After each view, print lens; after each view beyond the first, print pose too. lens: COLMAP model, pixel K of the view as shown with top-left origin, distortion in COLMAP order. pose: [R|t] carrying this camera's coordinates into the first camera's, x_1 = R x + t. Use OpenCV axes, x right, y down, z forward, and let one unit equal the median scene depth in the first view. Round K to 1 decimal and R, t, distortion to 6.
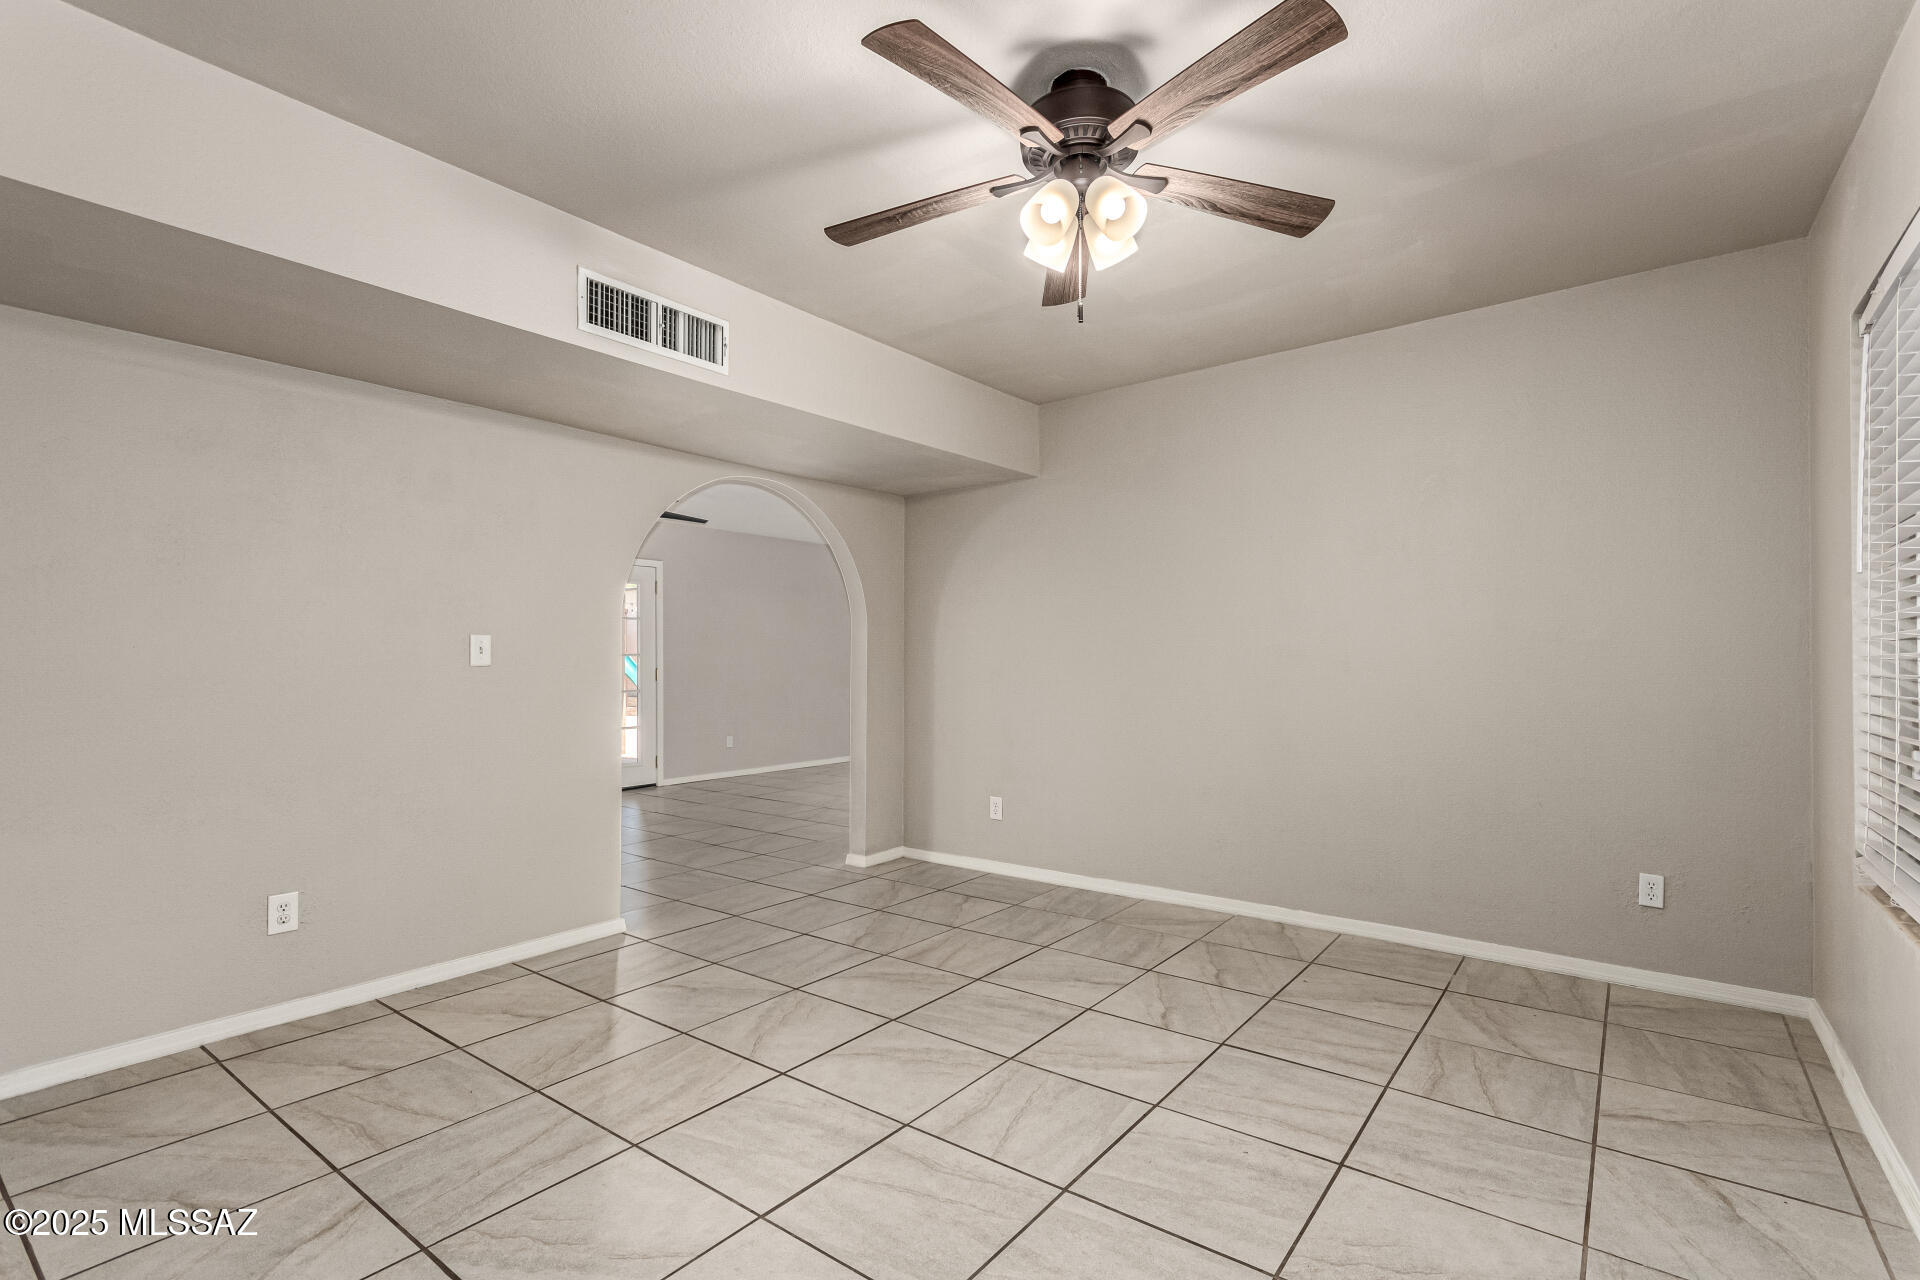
lens RADIAL K [[897.9, 0, 966.3], [0, 897.9, 642.4], [0, 0, 1]] dist [-0.000976, 0.001734]
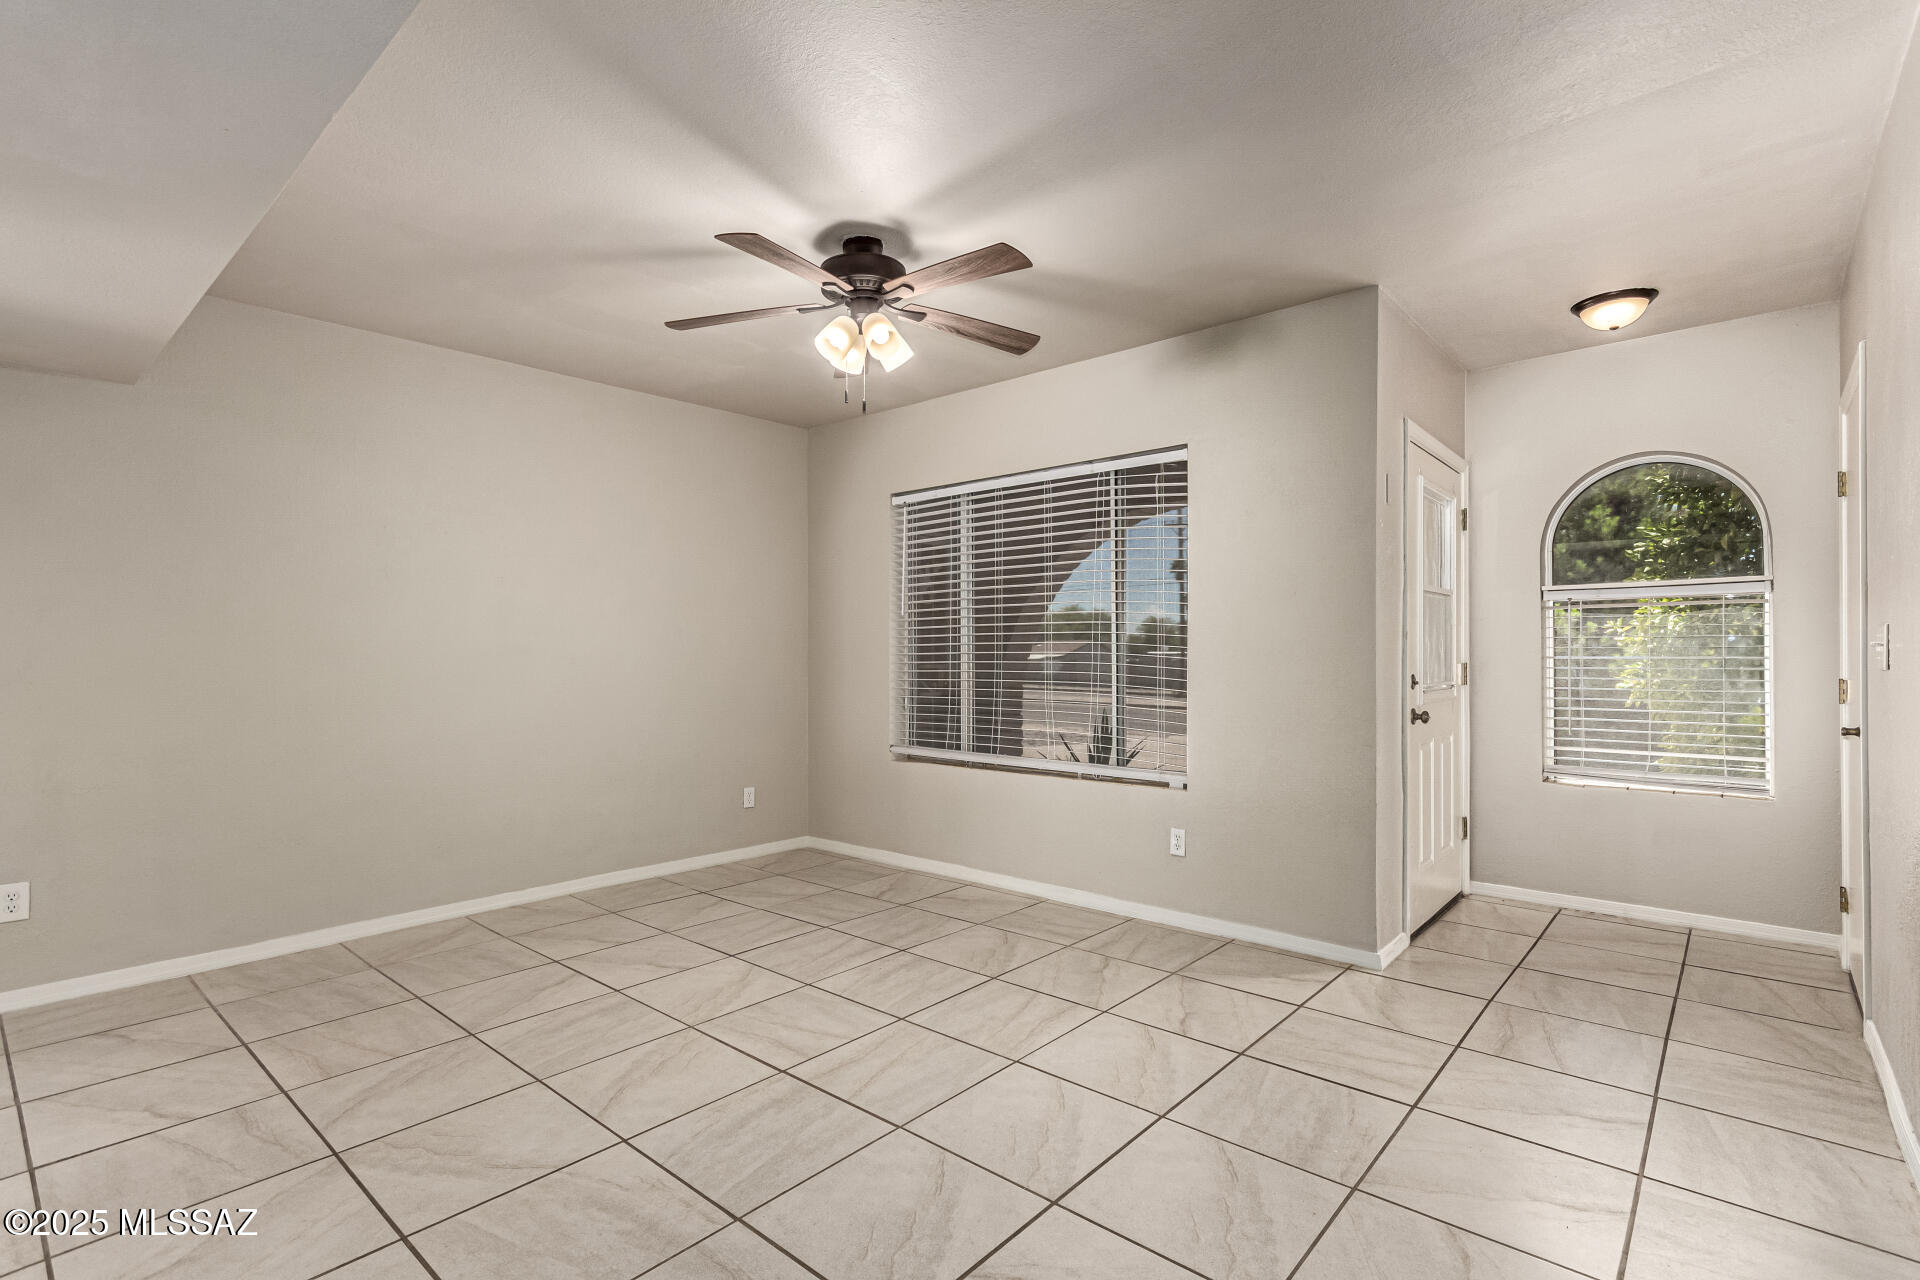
lens RADIAL K [[897.9, 0, 977.6], [0, 897.9, 637.8], [0, 0, 1]] dist [-0.000976, 0.001734]
pose [[0.057869, 0.017512, 0.998171, -0.903328], [-0.017385, 0.999712, -0.016531, 0.007180], [-0.998173, -0.016397, 0.058157, 0.534114]]
